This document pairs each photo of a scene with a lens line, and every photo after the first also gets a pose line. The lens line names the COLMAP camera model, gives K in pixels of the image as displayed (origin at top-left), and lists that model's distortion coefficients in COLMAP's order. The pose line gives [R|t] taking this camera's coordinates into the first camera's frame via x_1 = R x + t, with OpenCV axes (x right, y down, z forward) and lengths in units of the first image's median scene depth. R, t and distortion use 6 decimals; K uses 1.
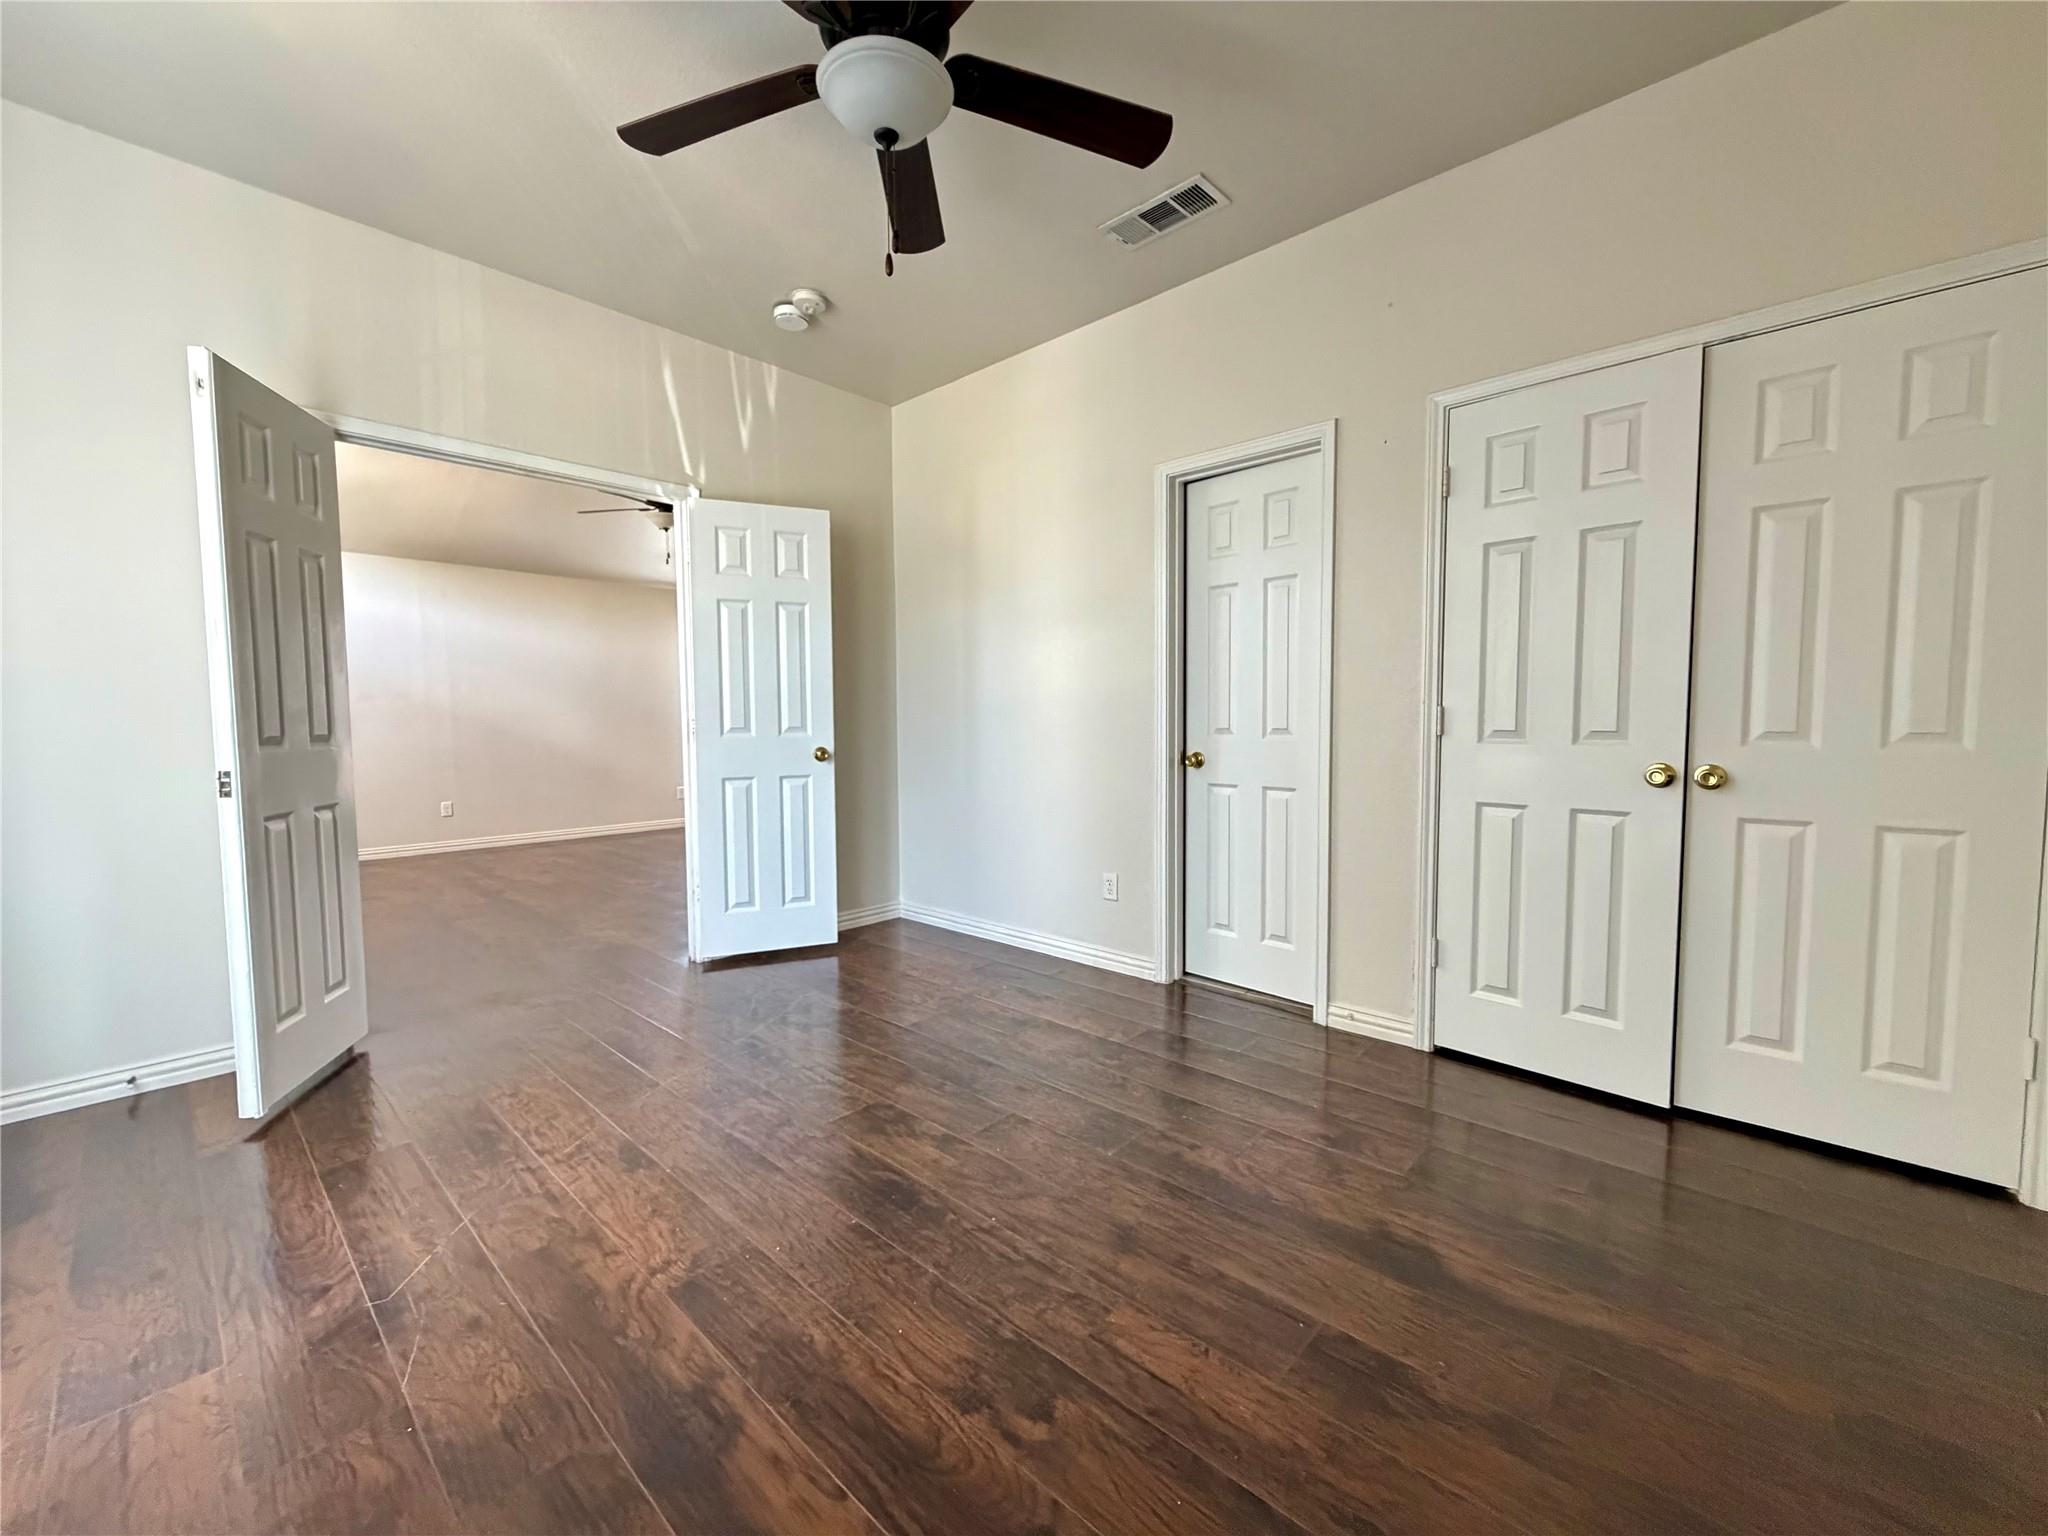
lens RADIAL K [[819.3, 0, 1018.4], [0, 819.3, 773.2], [0, 0, 1]] dist [-0.000033, -0.000324]
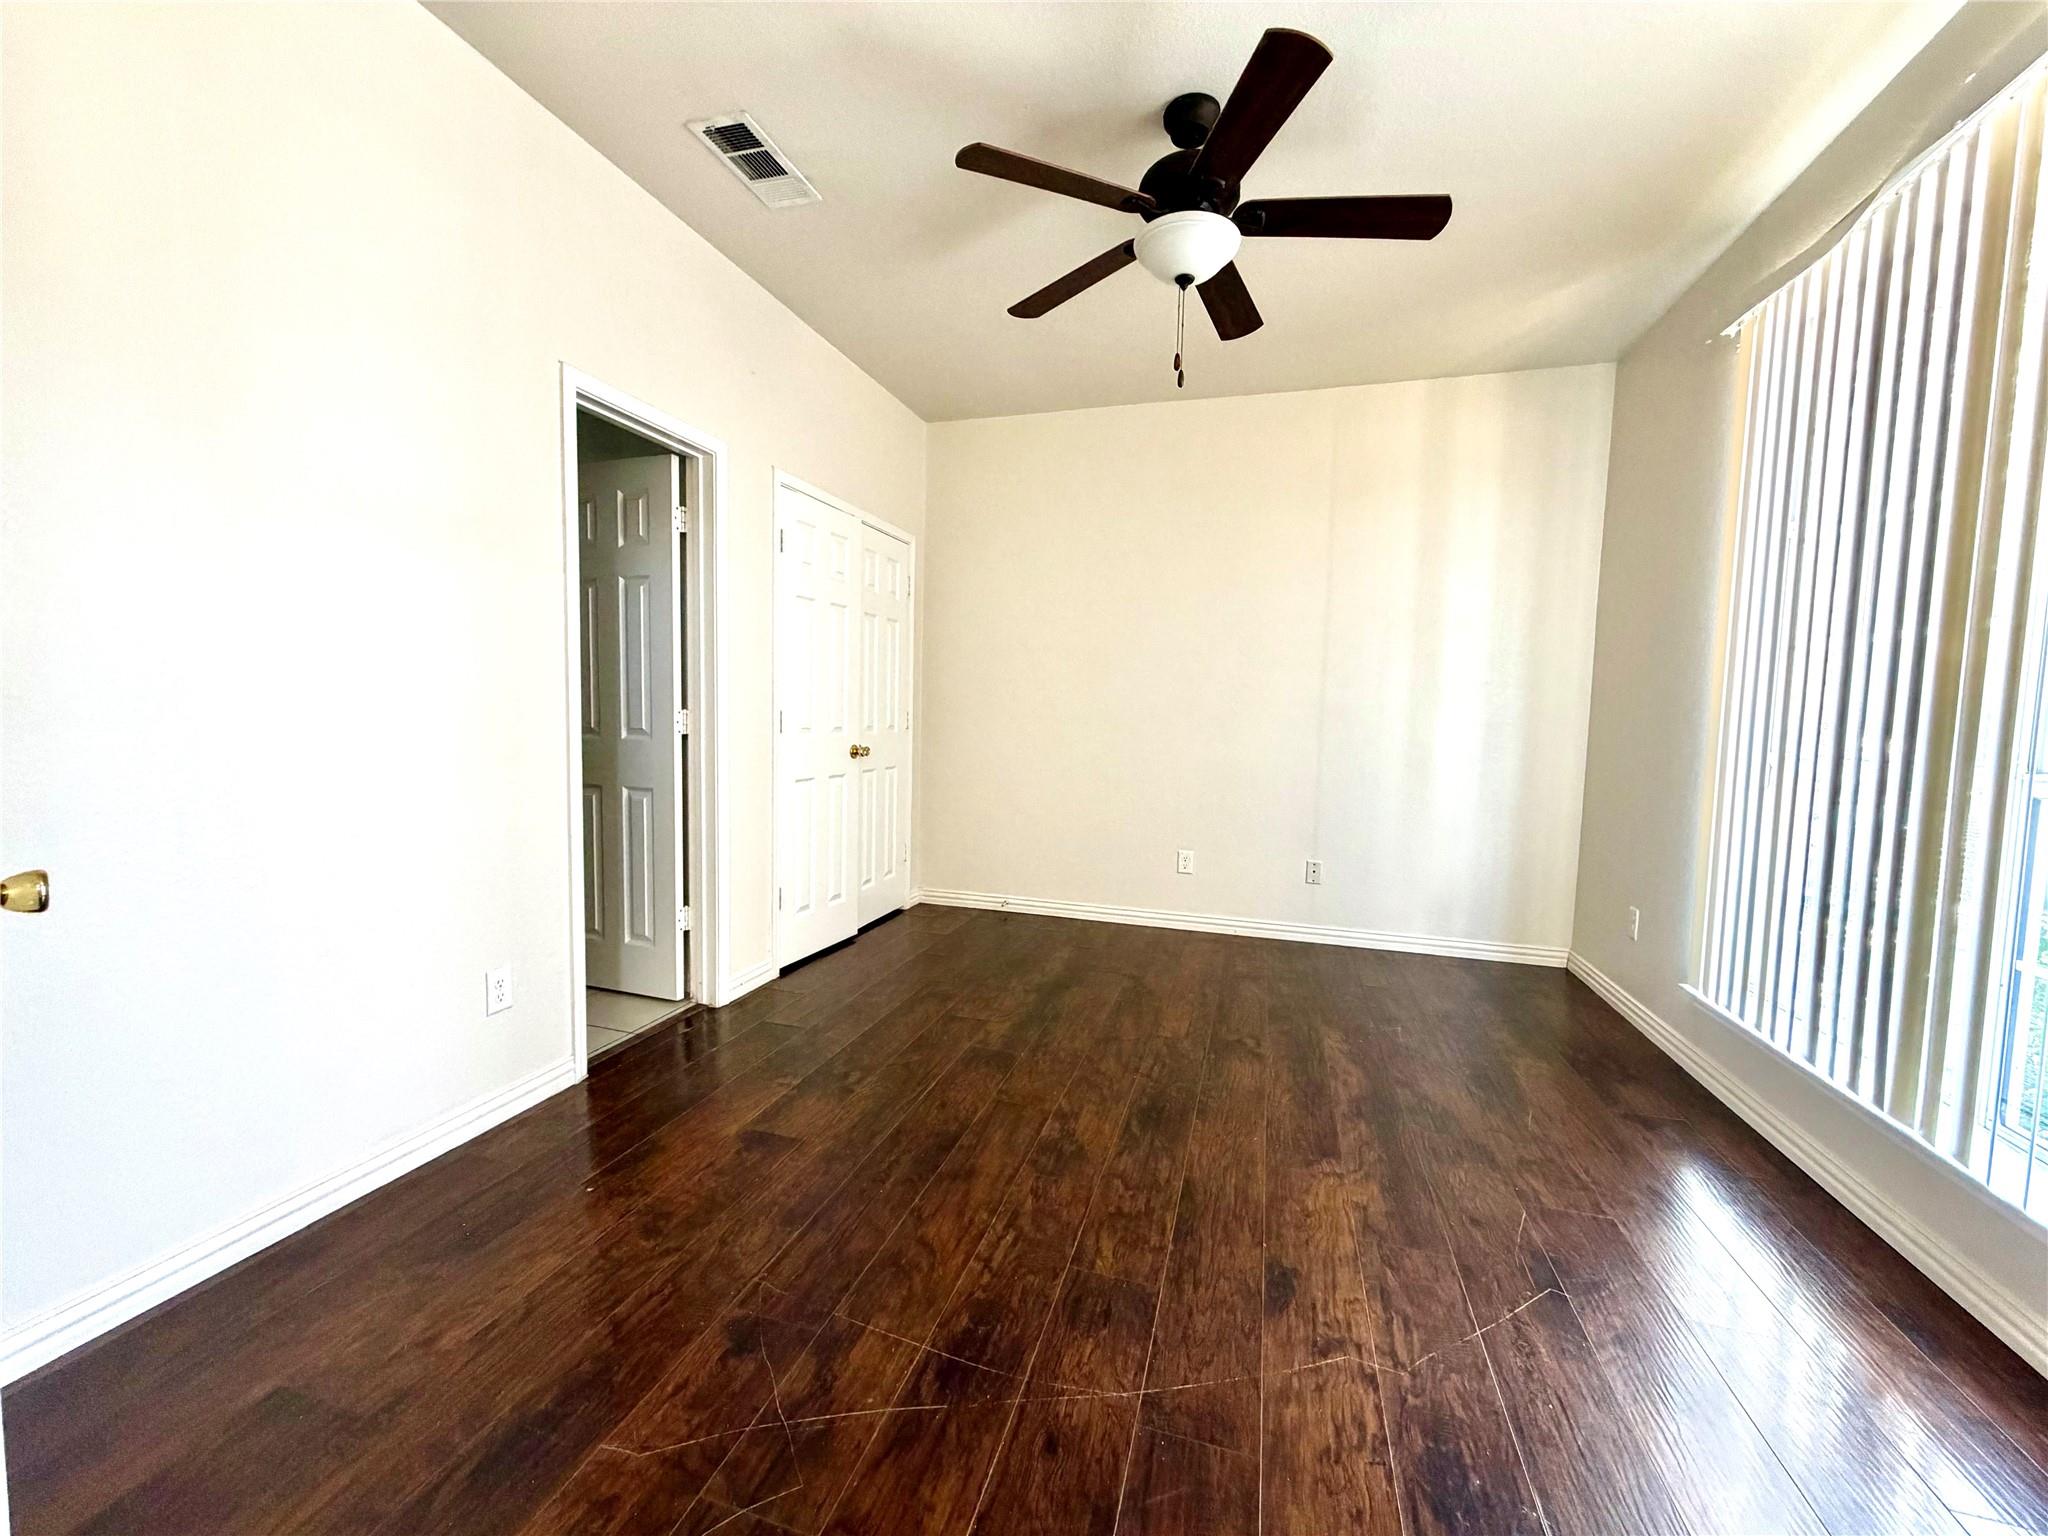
lens RADIAL K [[819.3, 0, 1018.4], [0, 819.3, 771.8], [0, 0, 1]] dist [-0.000033, -0.000324]
pose [[-0.437880, -0.070236, 0.896286, -1.096973], [0.040920, 0.994353, 0.097912, -0.129450], [-0.898102, 0.079550, -0.432533, 1.618954]]
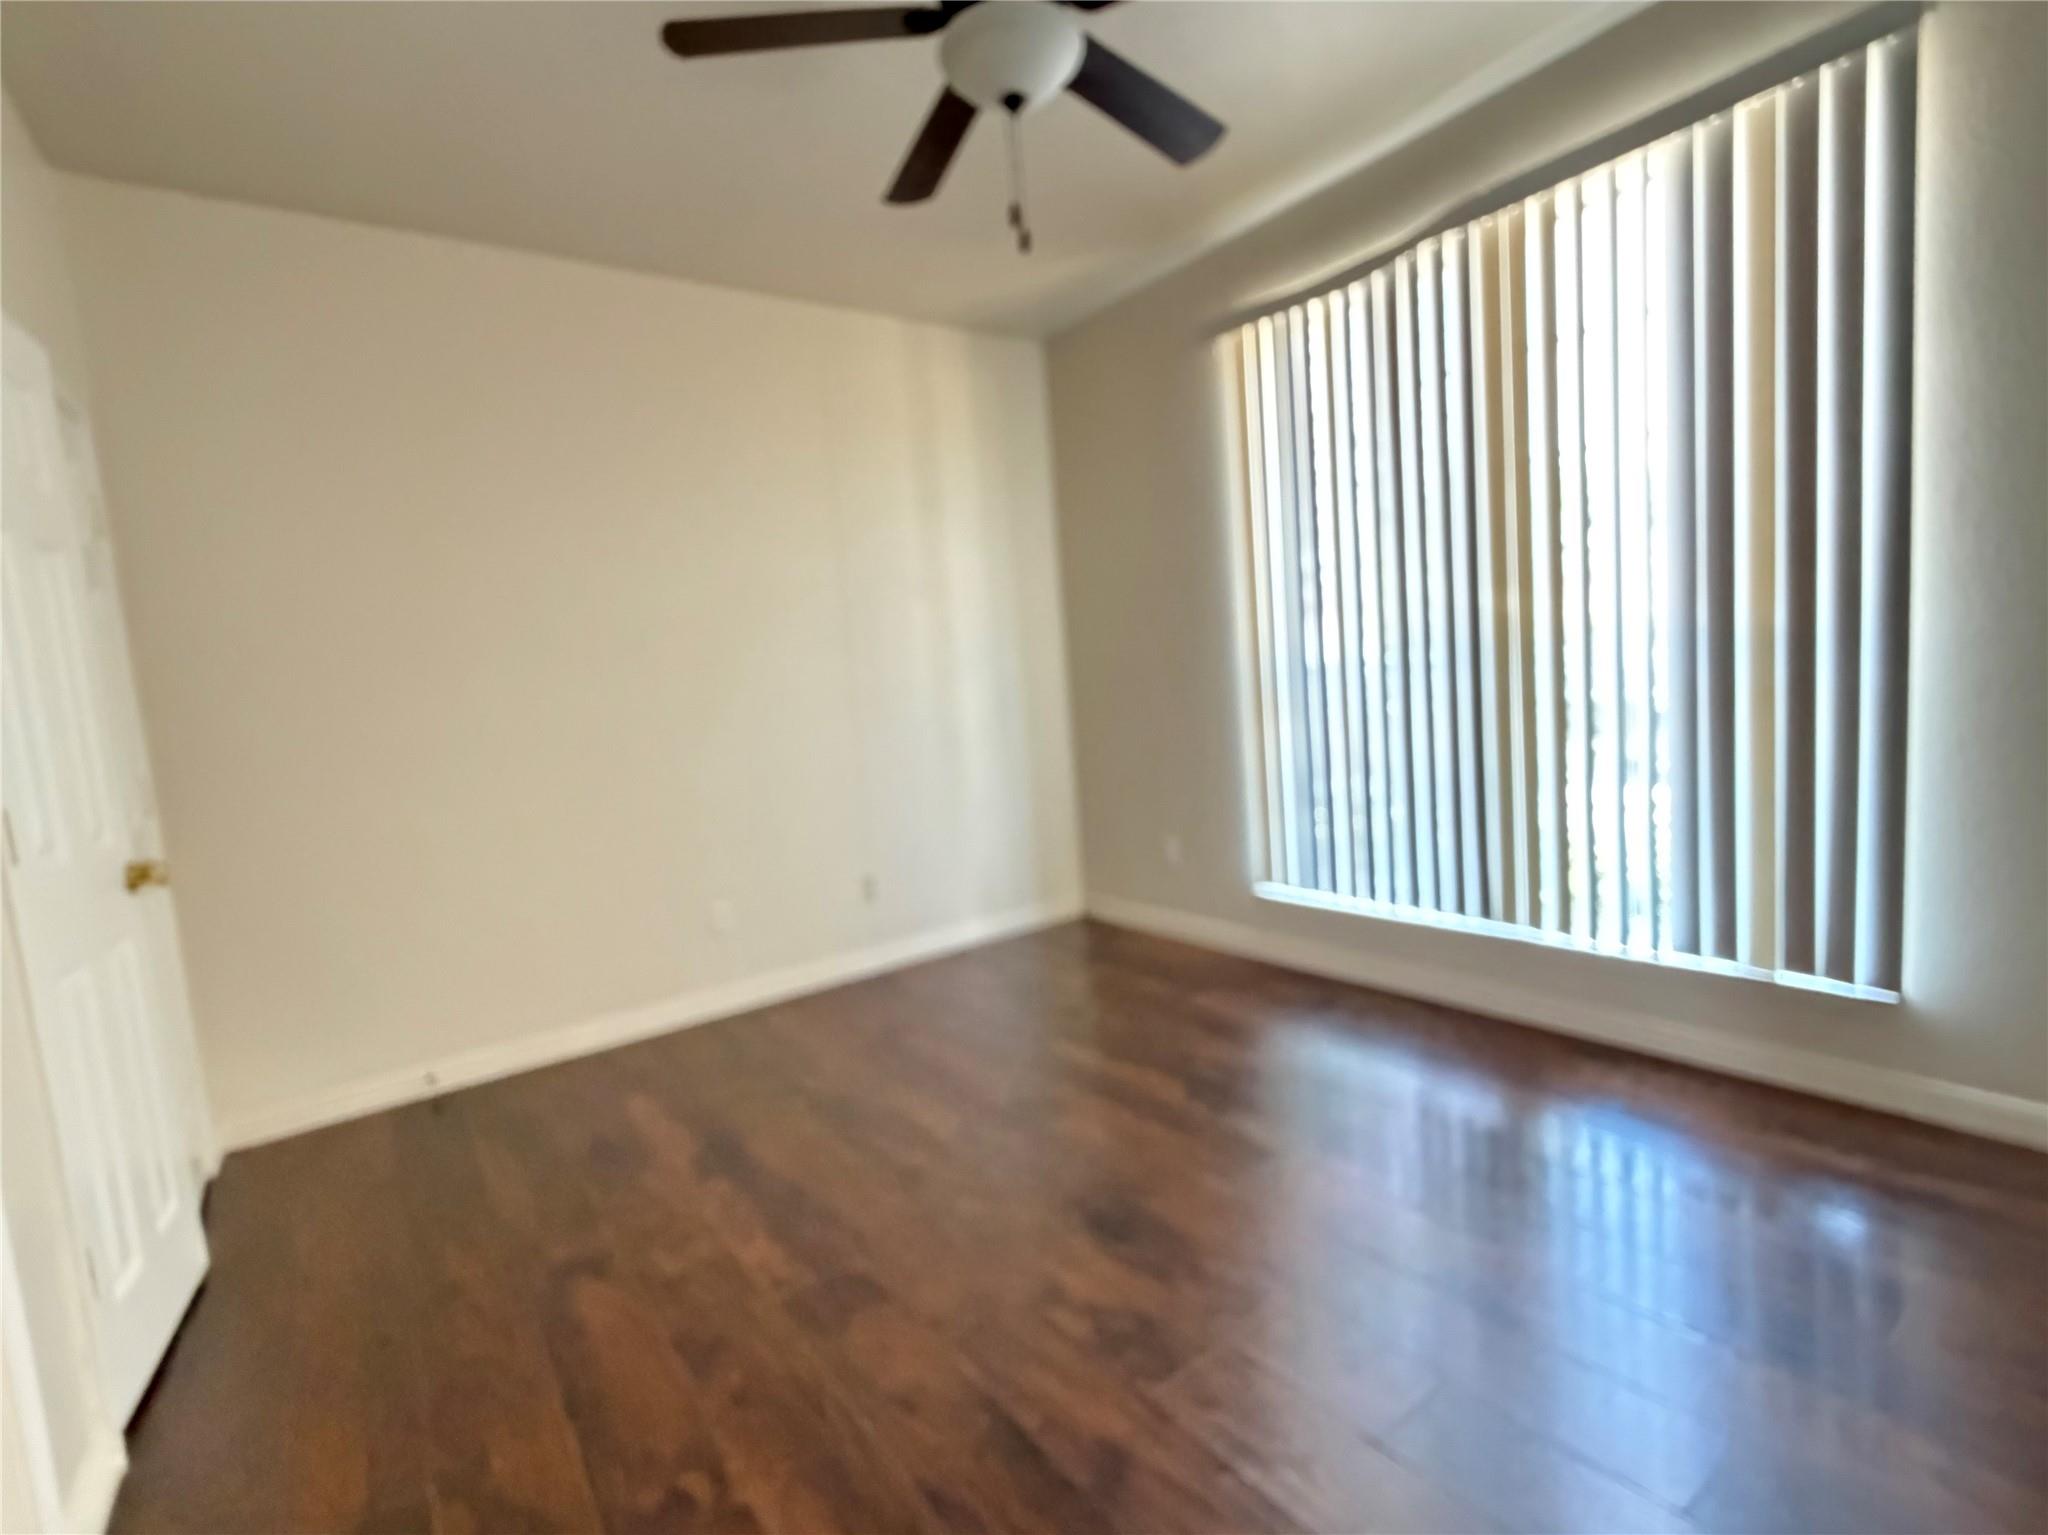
lens RADIAL K [[954.5, 0, 1025.2], [0, 954.5, 760.2], [0, 0, 1]] dist [-0.002081, -0.000639]
pose [[-0.978764, 0.072813, 0.191624, -0.290463], [0.103322, 0.982595, 0.154376, -0.180697], [-0.177048, 0.170897, -0.969251, 1.911688]]
